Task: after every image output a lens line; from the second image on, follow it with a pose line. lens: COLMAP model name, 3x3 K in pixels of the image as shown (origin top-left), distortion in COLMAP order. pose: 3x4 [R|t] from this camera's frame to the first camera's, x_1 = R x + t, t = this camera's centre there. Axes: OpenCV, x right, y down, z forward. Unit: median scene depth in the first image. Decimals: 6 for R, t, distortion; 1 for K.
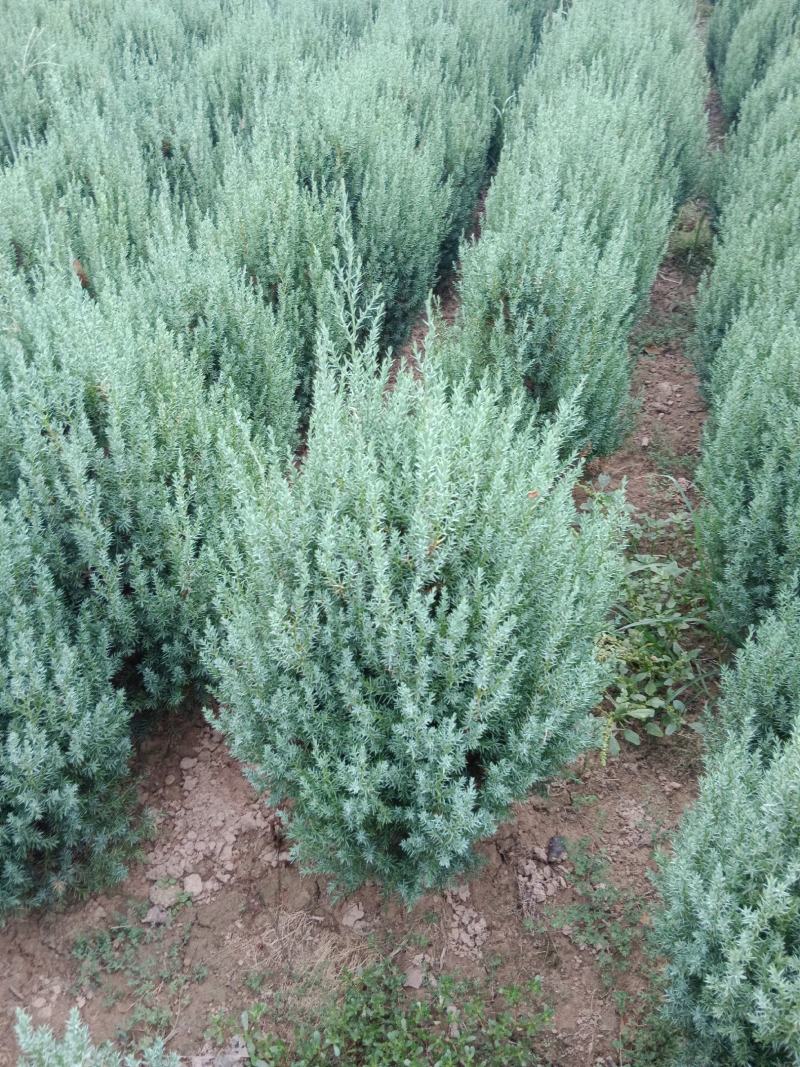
lens RADIAL K [[812.5, 0, 400.0], [0, 812.5, 533.5], [0, 0, 1]] dist [0.095877, -0.172984]
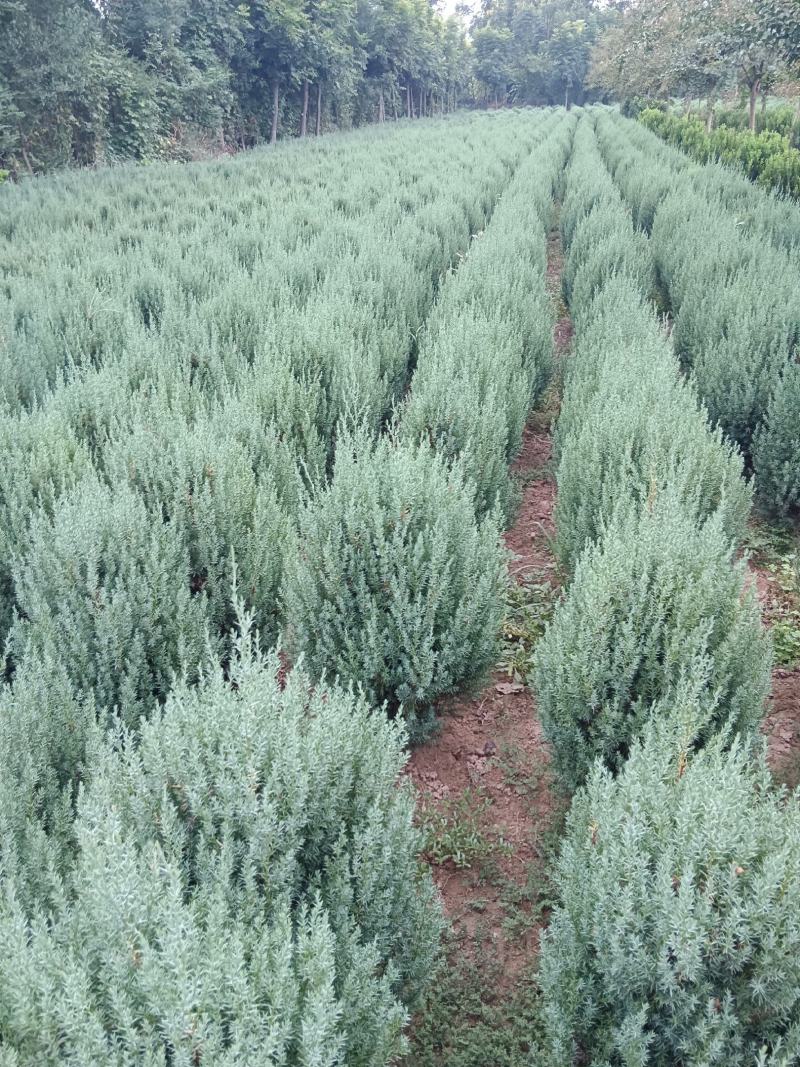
lens RADIAL K [[812.5, 0, 400.0], [0, 812.5, 533.5], [0, 0, 1]] dist [0.095877, -0.172984]
pose [[0.994946, -0.054028, 0.084637, -0.080595], [0.073589, 0.965821, -0.248544, 0.323990], [-0.068316, 0.253516, 0.964916, -0.535627]]
